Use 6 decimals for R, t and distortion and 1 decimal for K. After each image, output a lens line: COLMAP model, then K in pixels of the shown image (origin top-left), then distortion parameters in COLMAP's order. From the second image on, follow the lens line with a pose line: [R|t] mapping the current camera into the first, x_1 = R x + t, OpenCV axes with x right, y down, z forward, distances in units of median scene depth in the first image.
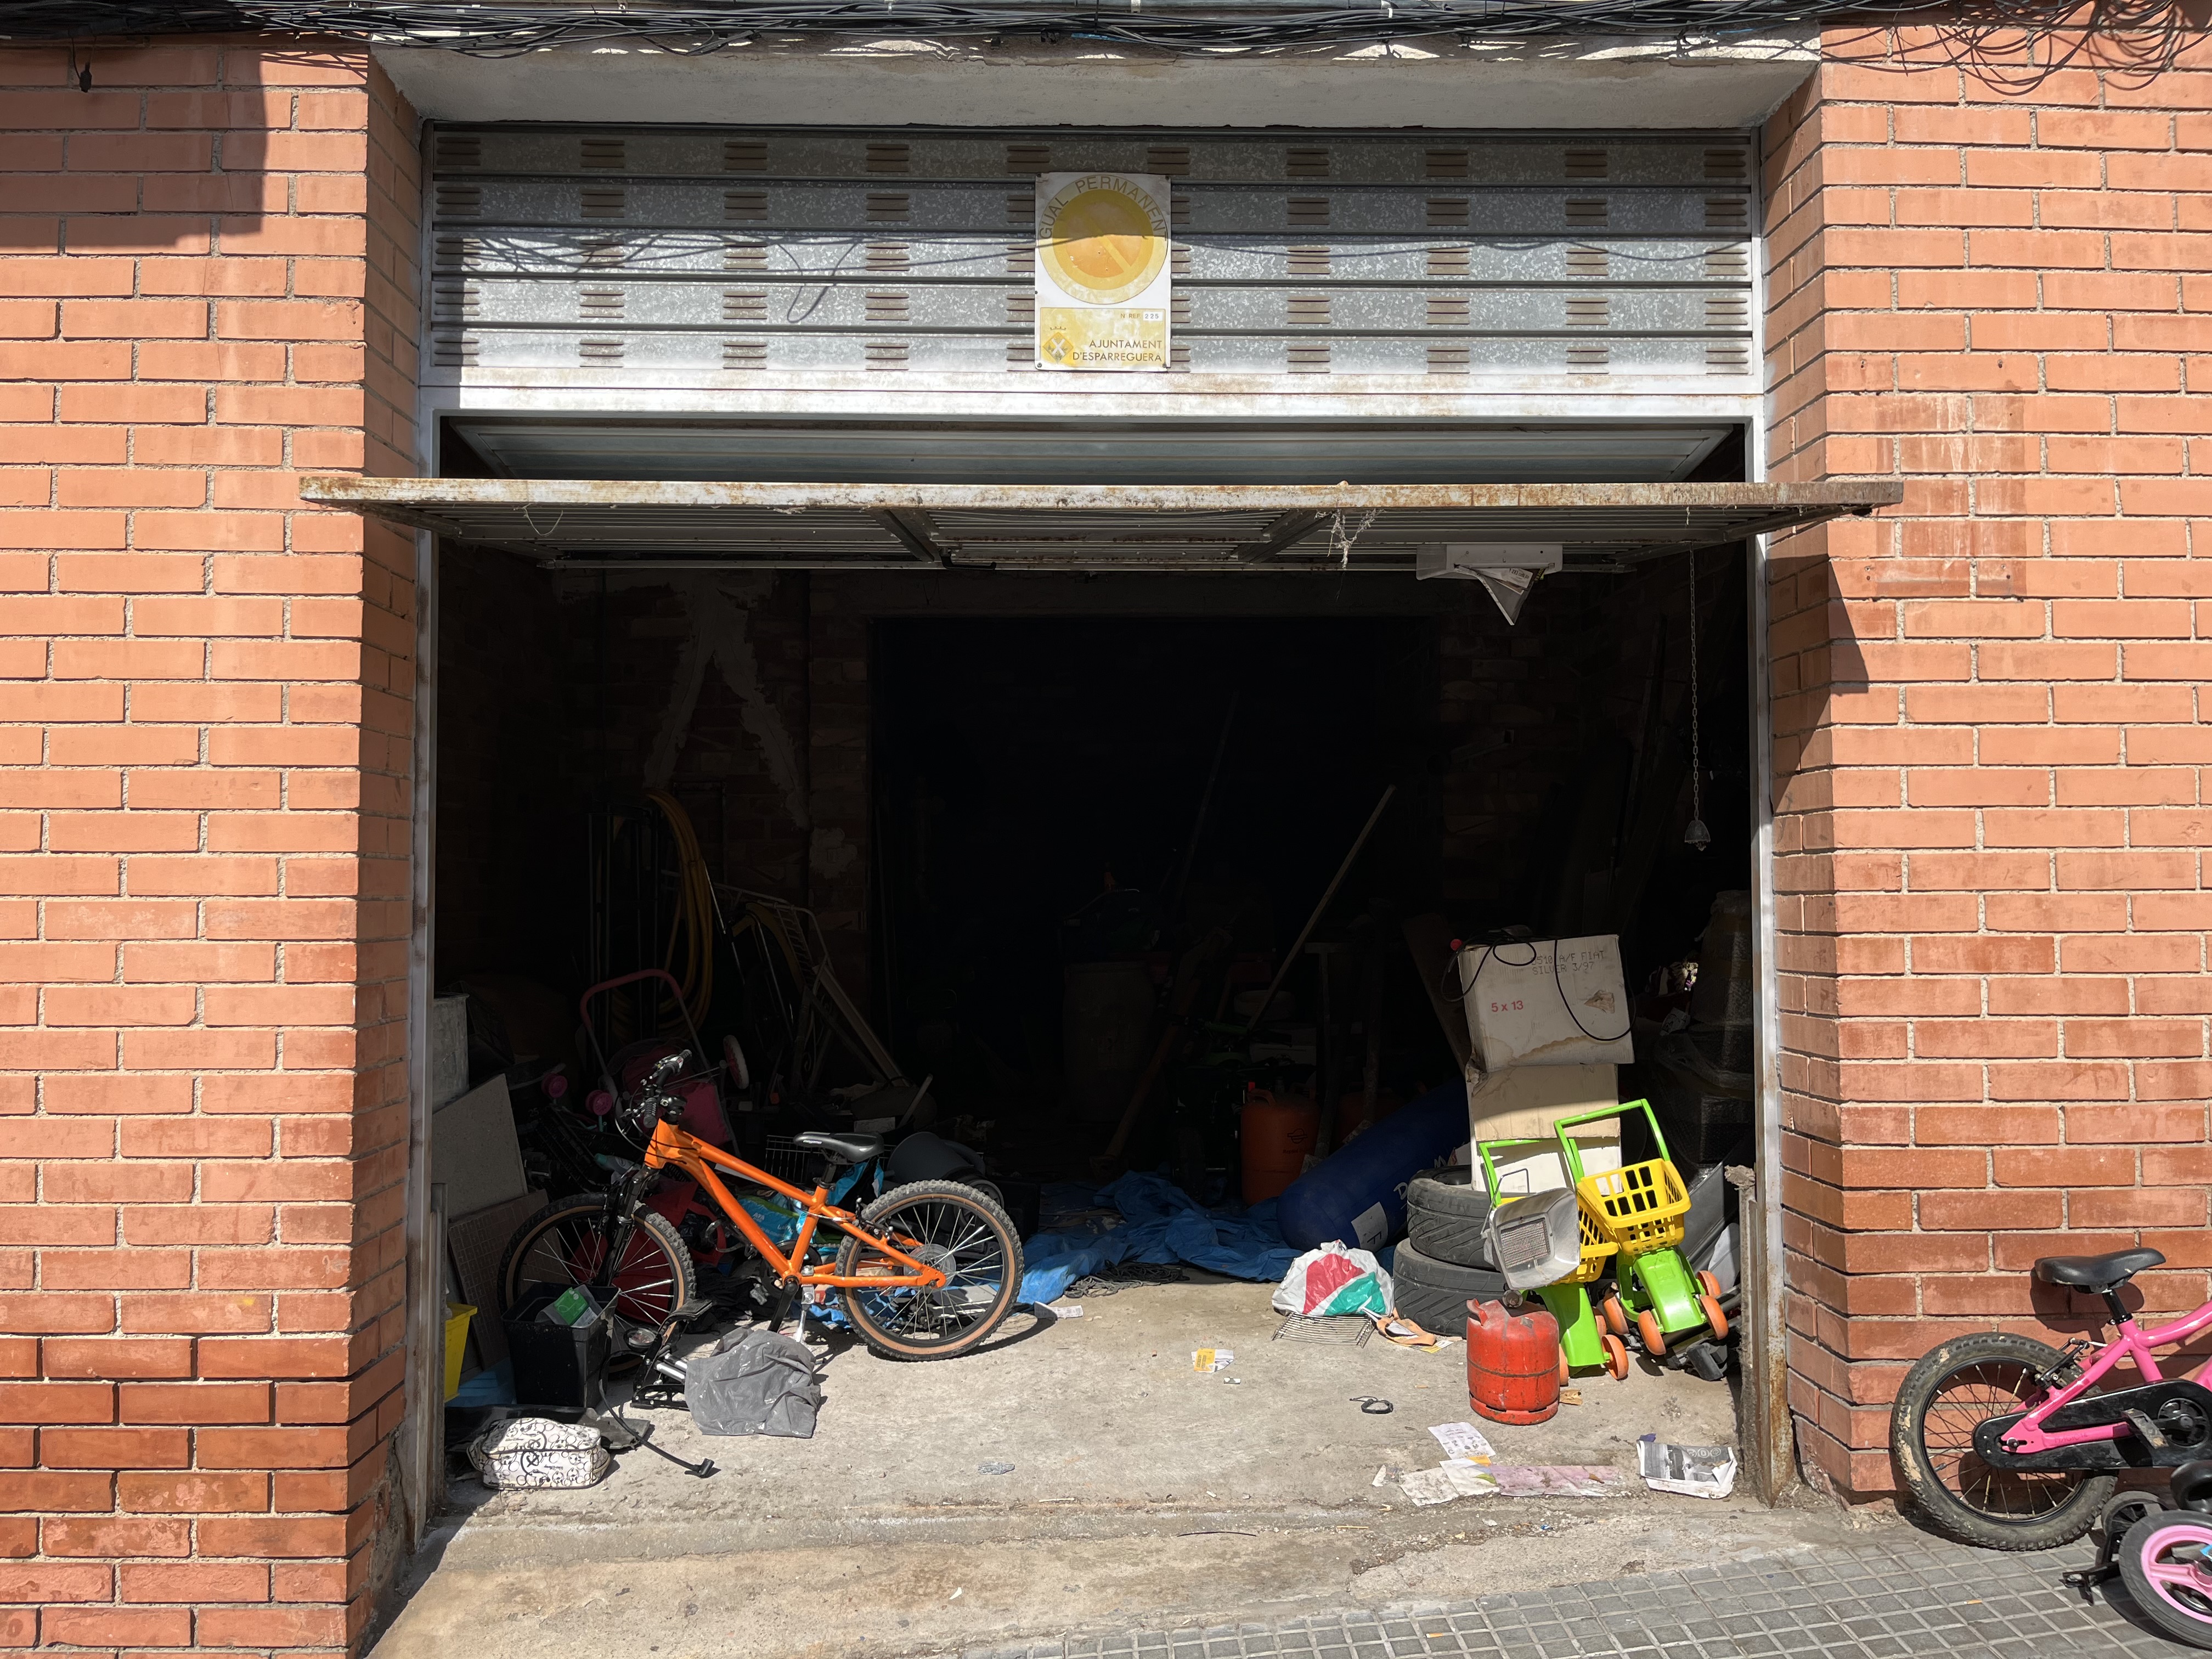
lens RADIAL K [[1680.4, 0, 1096.3], [0, 1680.4, 849.6], [0, 0, 1]] dist [0.062813, -0.087623]
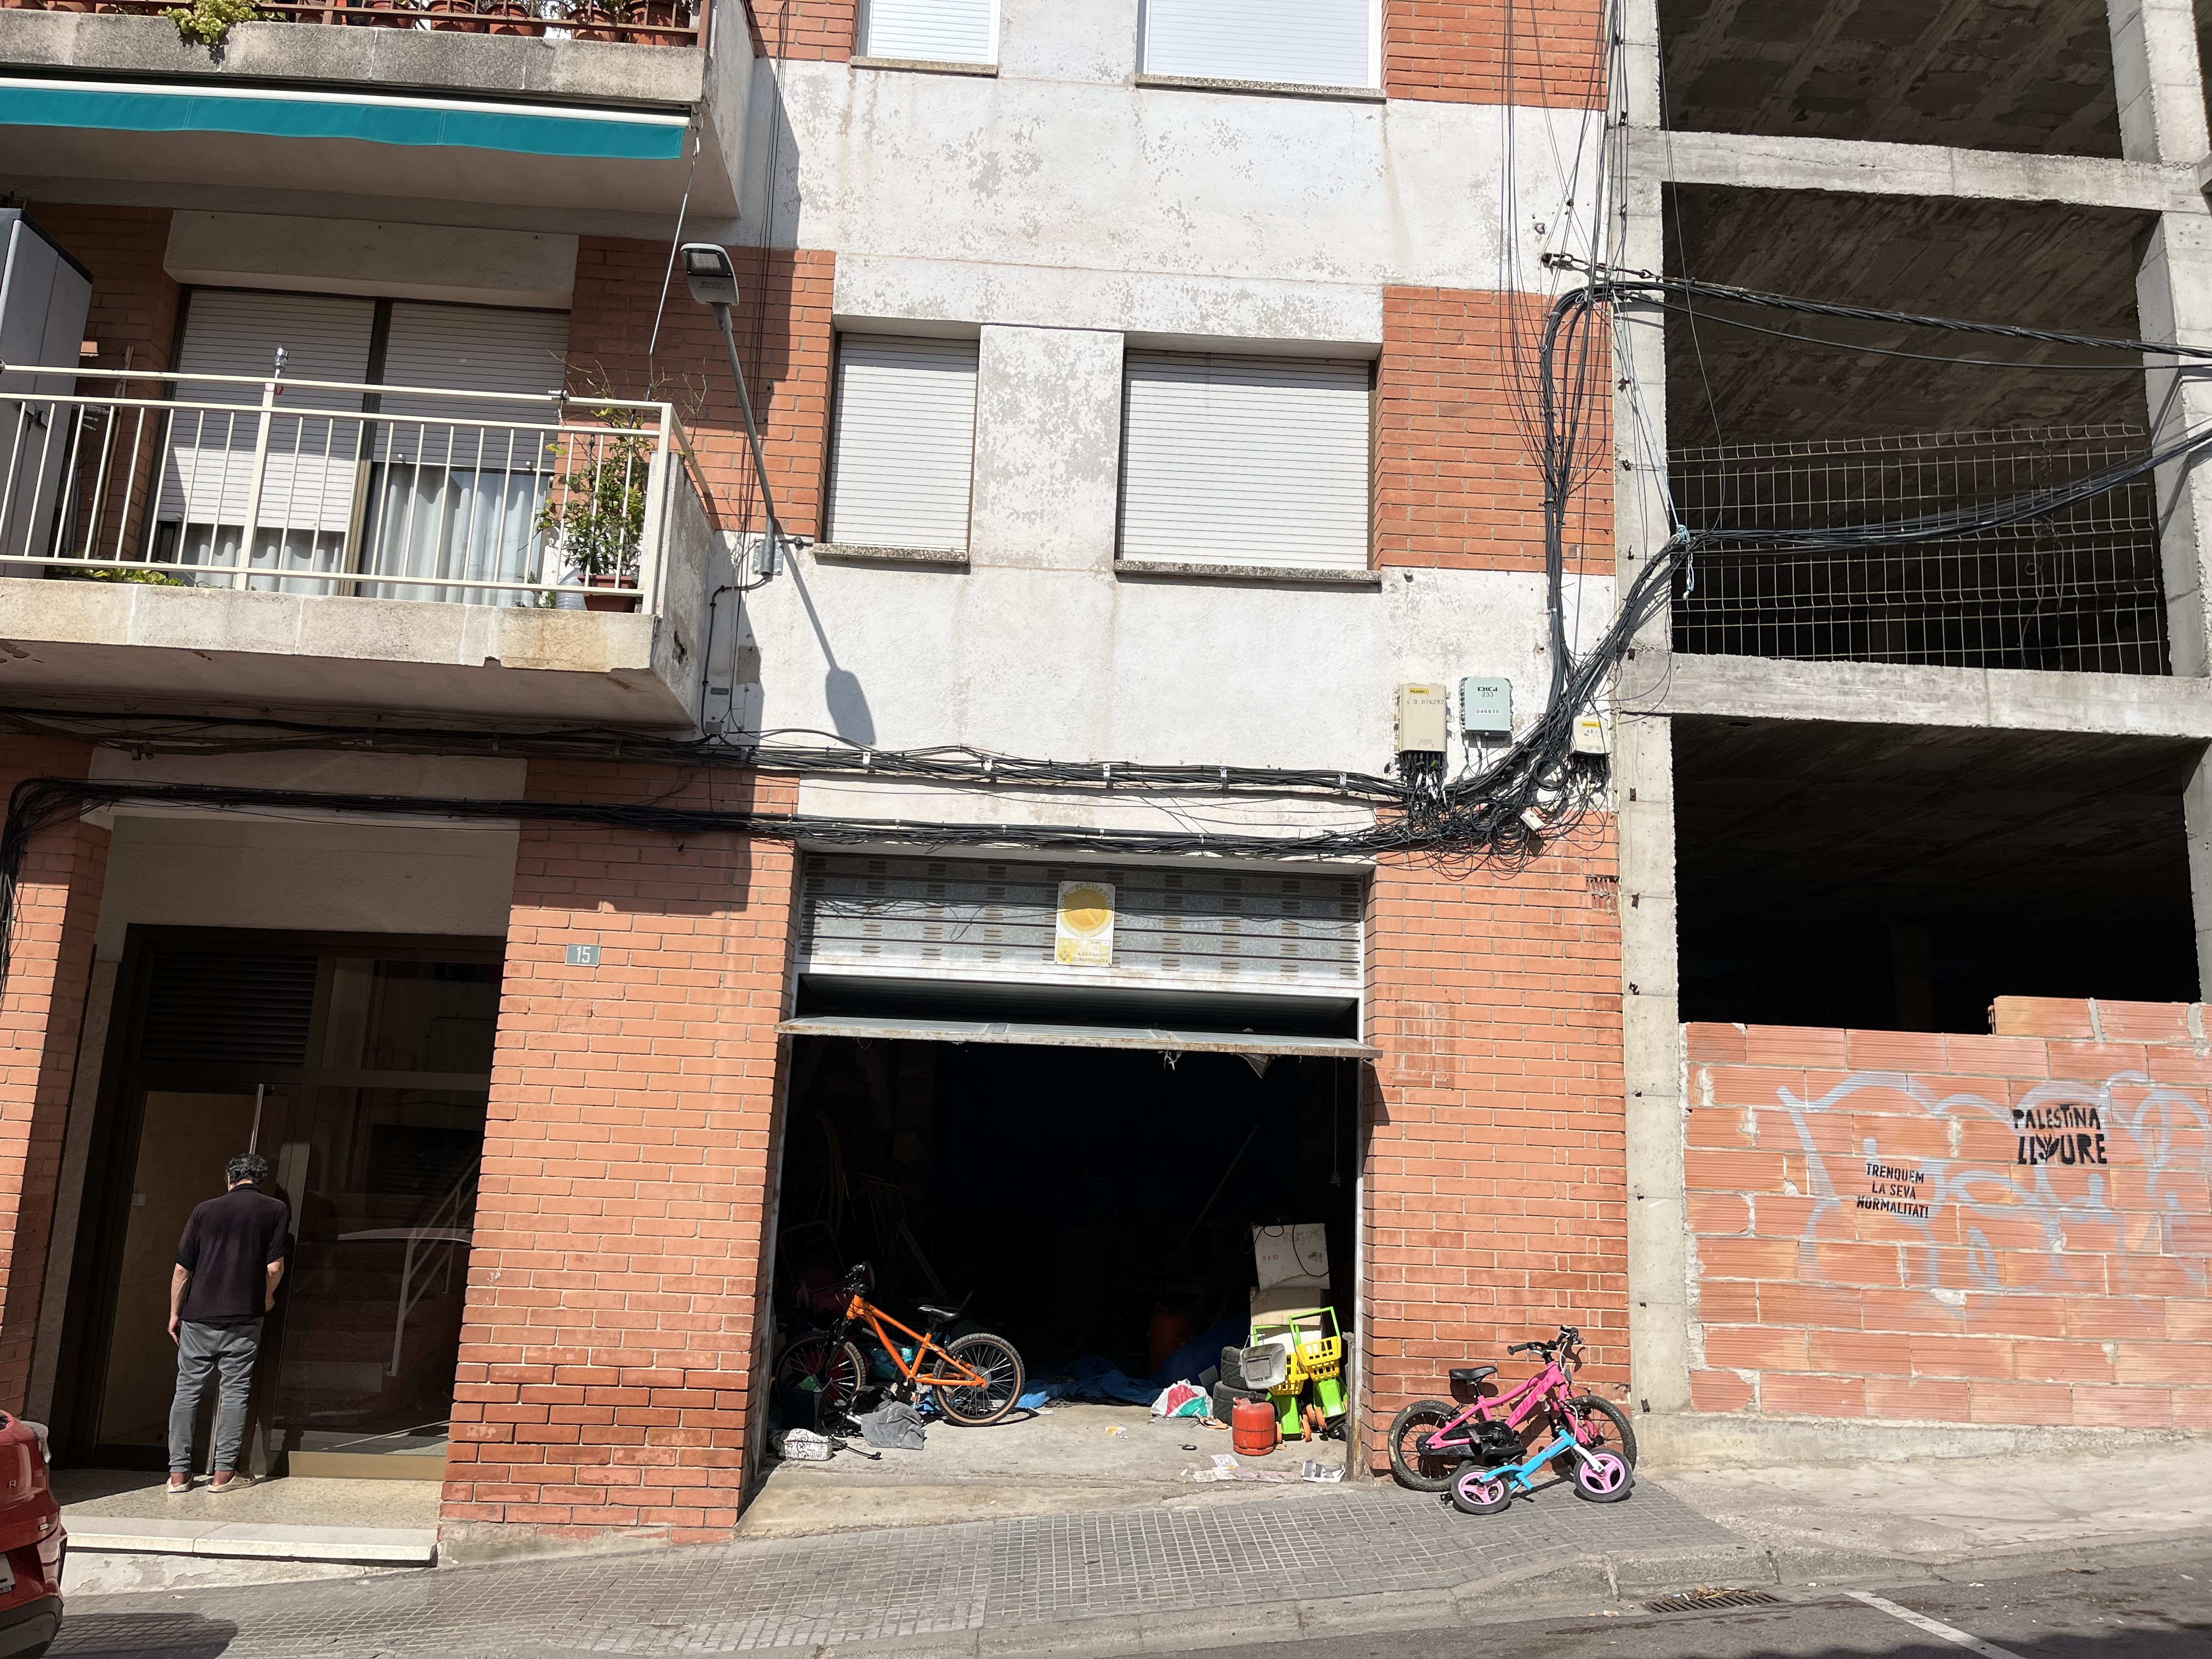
lens RADIAL K [[1680.4, 0, 1127.8], [0, 1680.4, 820.7], [0, 0, 1]] dist [0.062813, -0.087623]
pose [[0.998802, 0.046903, 0.013929, 0.024662], [-0.043862, 0.984494, -0.169845, -0.089226], [-0.021679, 0.169030, 0.985372, -1.348801]]
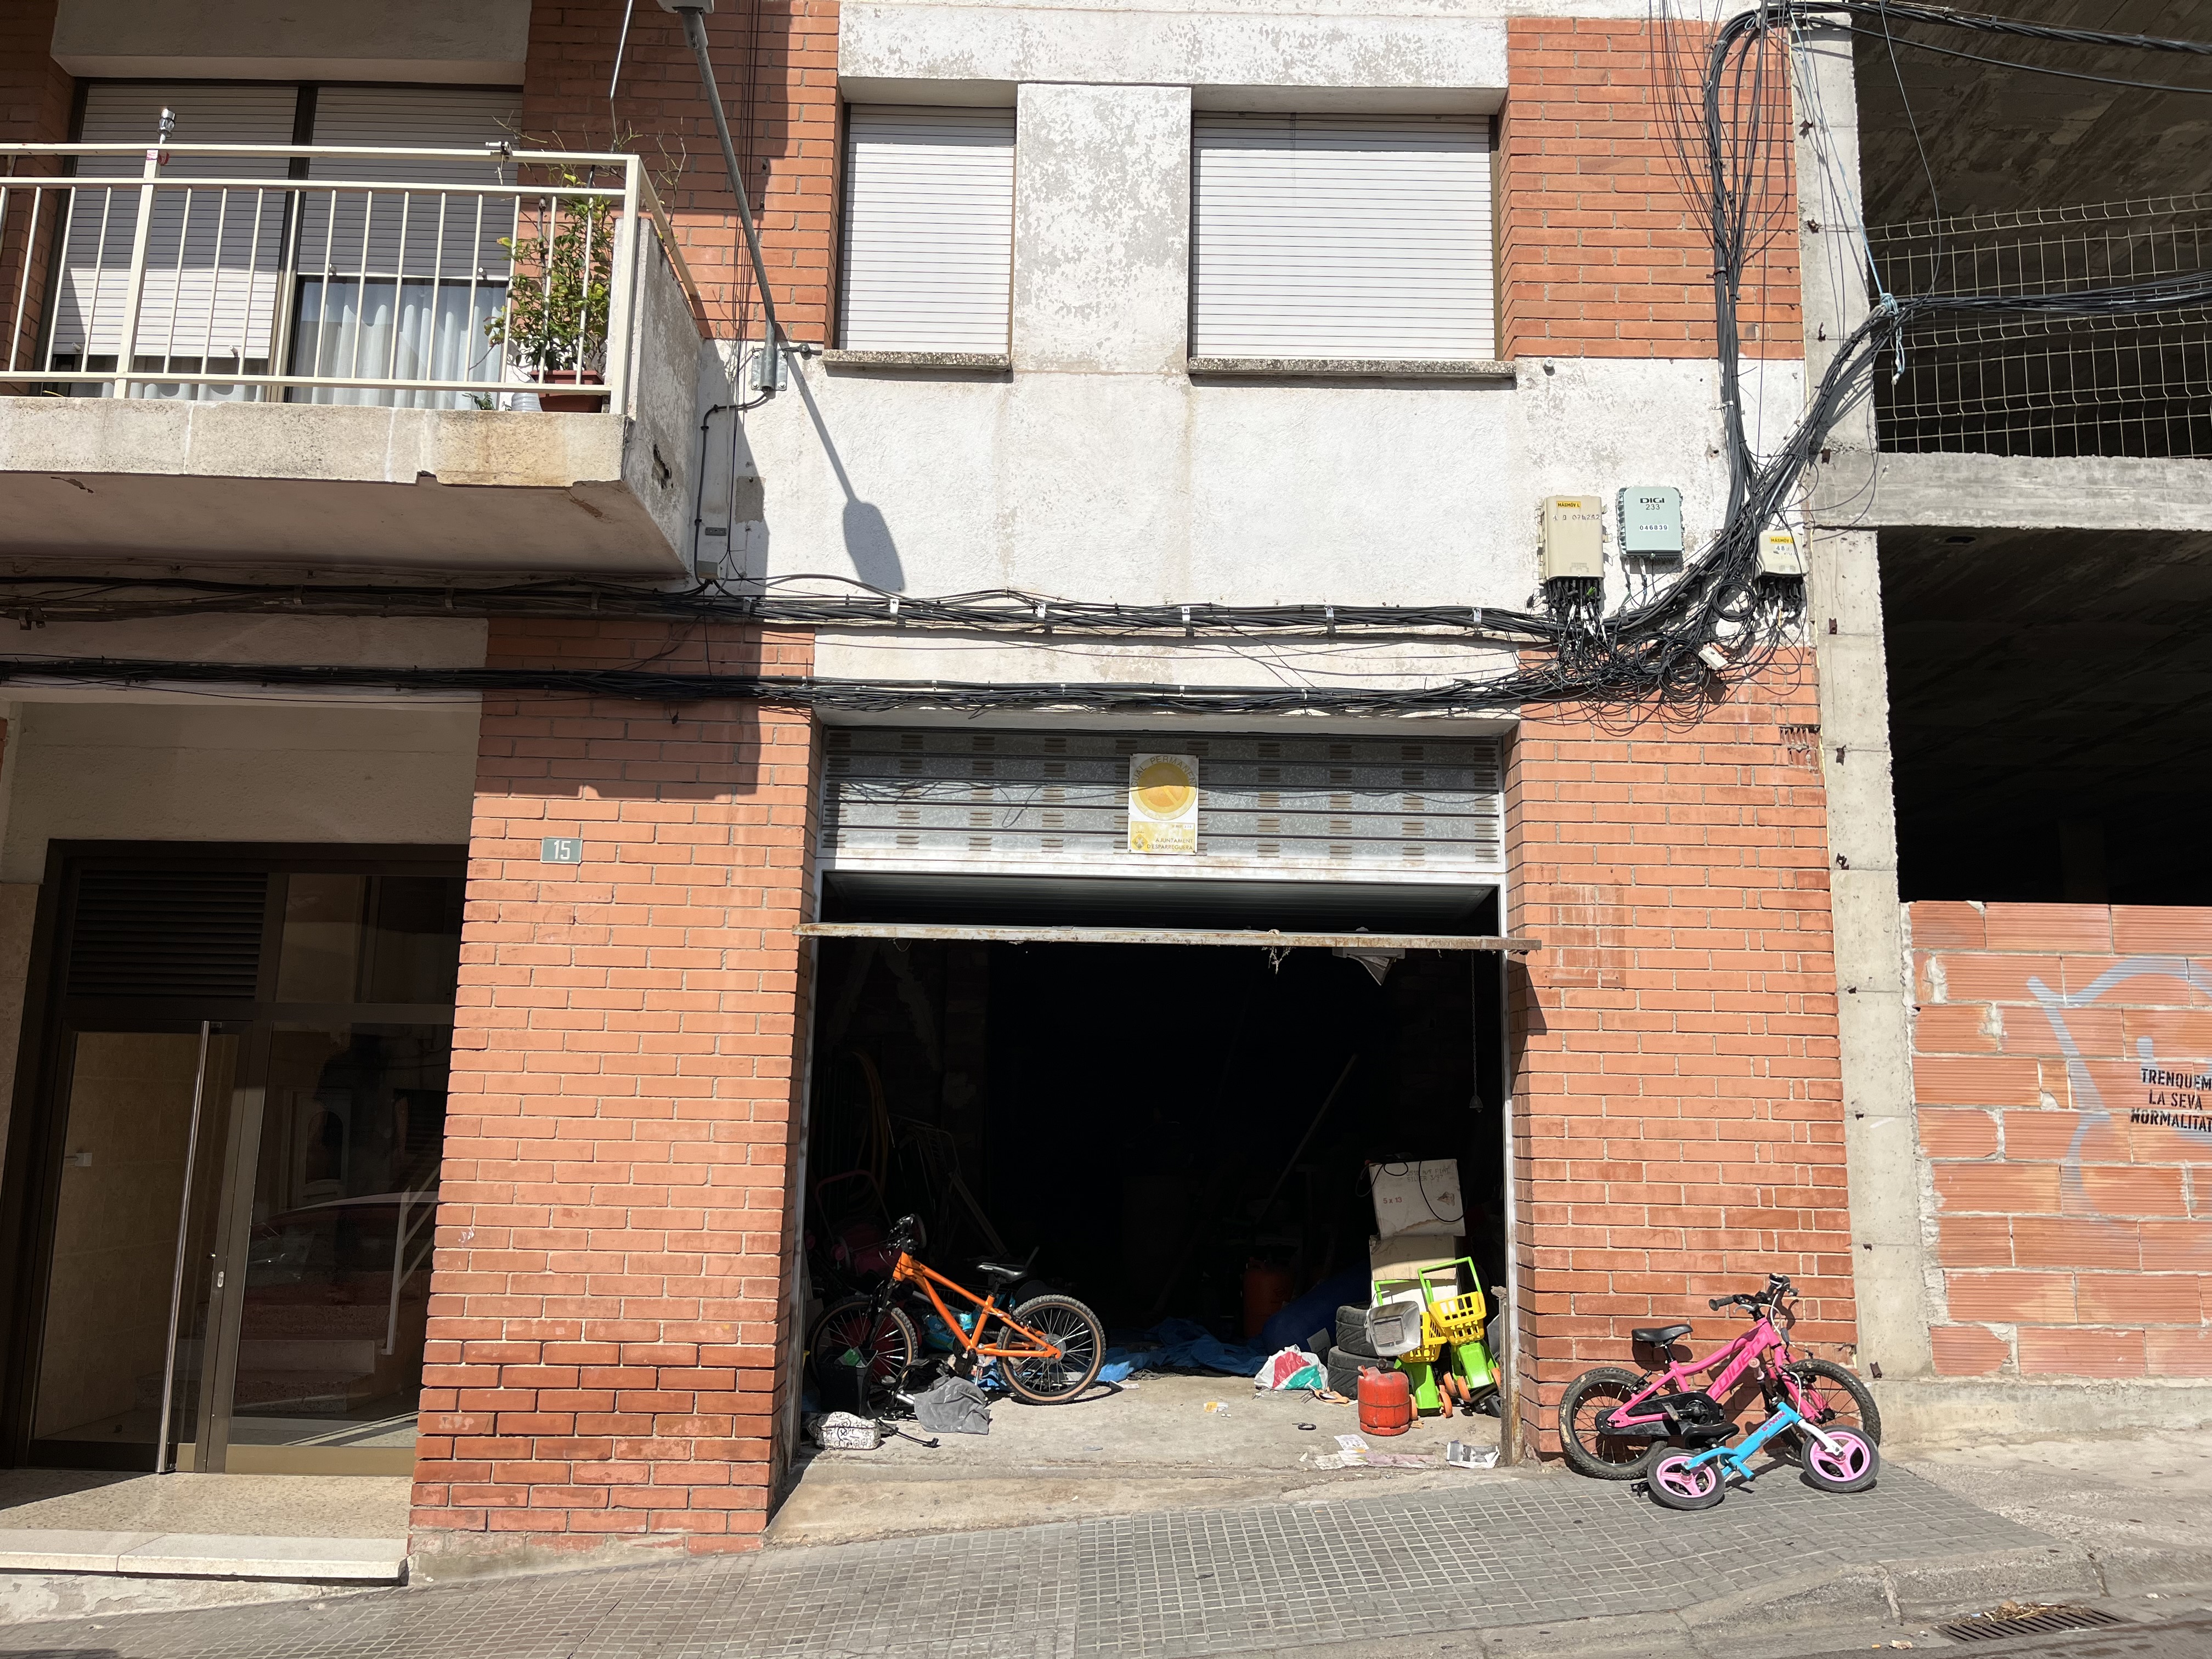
lens RADIAL K [[1680.4, 0, 1113.4], [0, 1680.4, 833.1], [0, 0, 1]] dist [0.062813, -0.087623]
pose [[0.999630, 0.020244, -0.018156, -0.018319], [-0.022619, 0.989615, -0.141952, -0.031885], [0.015094, 0.142310, 0.989707, -0.926106]]
